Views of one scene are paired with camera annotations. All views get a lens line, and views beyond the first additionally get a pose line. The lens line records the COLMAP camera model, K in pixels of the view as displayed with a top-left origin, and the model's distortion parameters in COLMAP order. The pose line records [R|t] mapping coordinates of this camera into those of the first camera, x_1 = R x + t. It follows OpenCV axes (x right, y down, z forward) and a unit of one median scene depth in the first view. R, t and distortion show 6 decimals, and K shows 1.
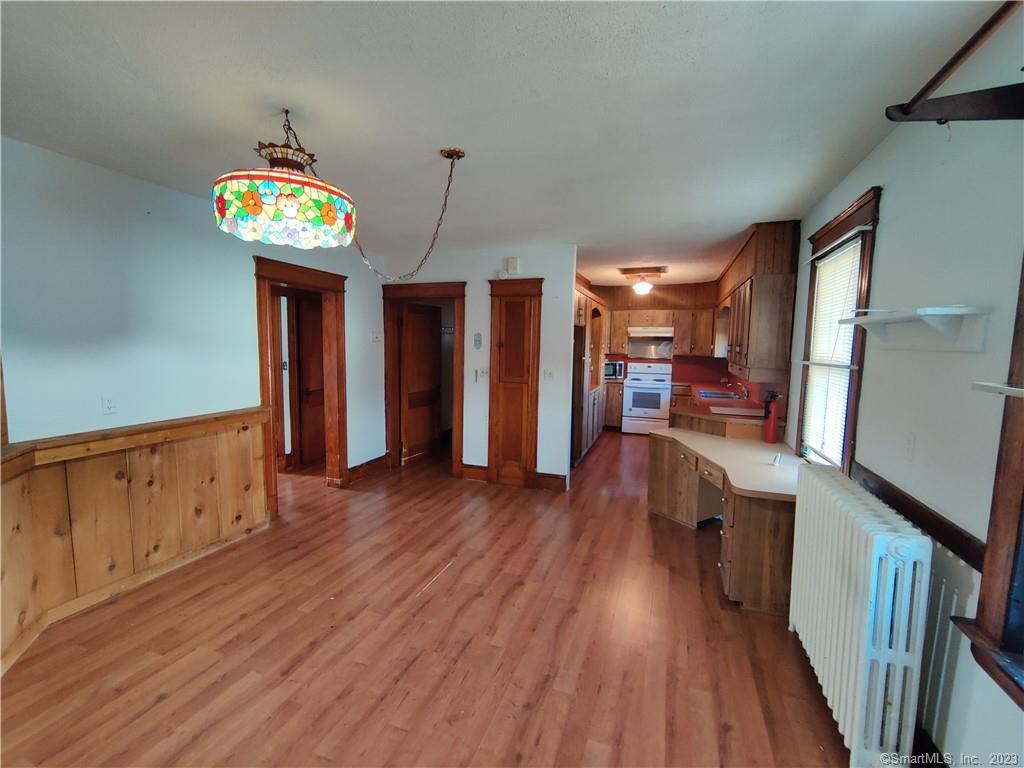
lens RADIAL K [[440.0, 0, 510.6], [0, 440.0, 384.1], [0, 0, 1]] dist [-0.005191, 0.000095]
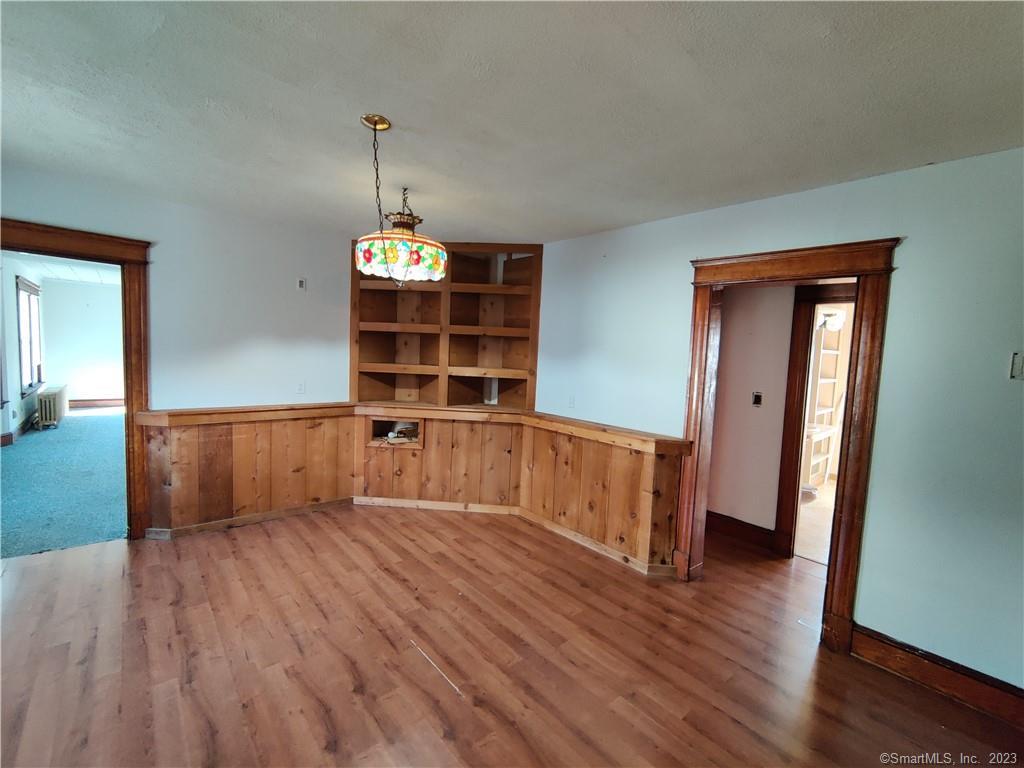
lens RADIAL K [[440.0, 0, 510.6], [0, 440.0, 384.1], [0, 0, 1]] dist [-0.005191, 0.000095]
pose [[-0.474621, 0.030150, -0.879674, 0.454535], [-0.135906, 0.984917, 0.107085, -0.139102], [0.869635, 0.170378, -0.463365, 1.534086]]
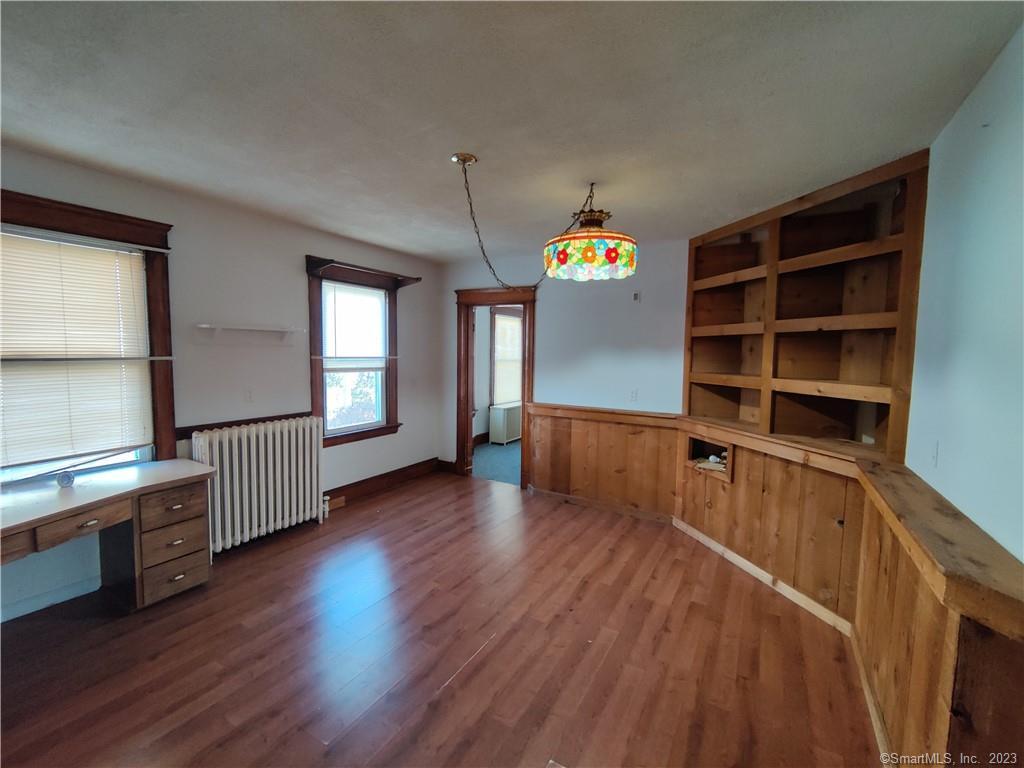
lens RADIAL K [[440.0, 0, 510.6], [0, 440.0, 384.1], [0, 0, 1]] dist [-0.005191, 0.000095]
pose [[-0.983294, -0.043708, 0.176697, -0.391594], [-0.012598, 0.984756, 0.173483, -0.177131], [-0.181586, 0.168359, -0.968856, 1.830386]]
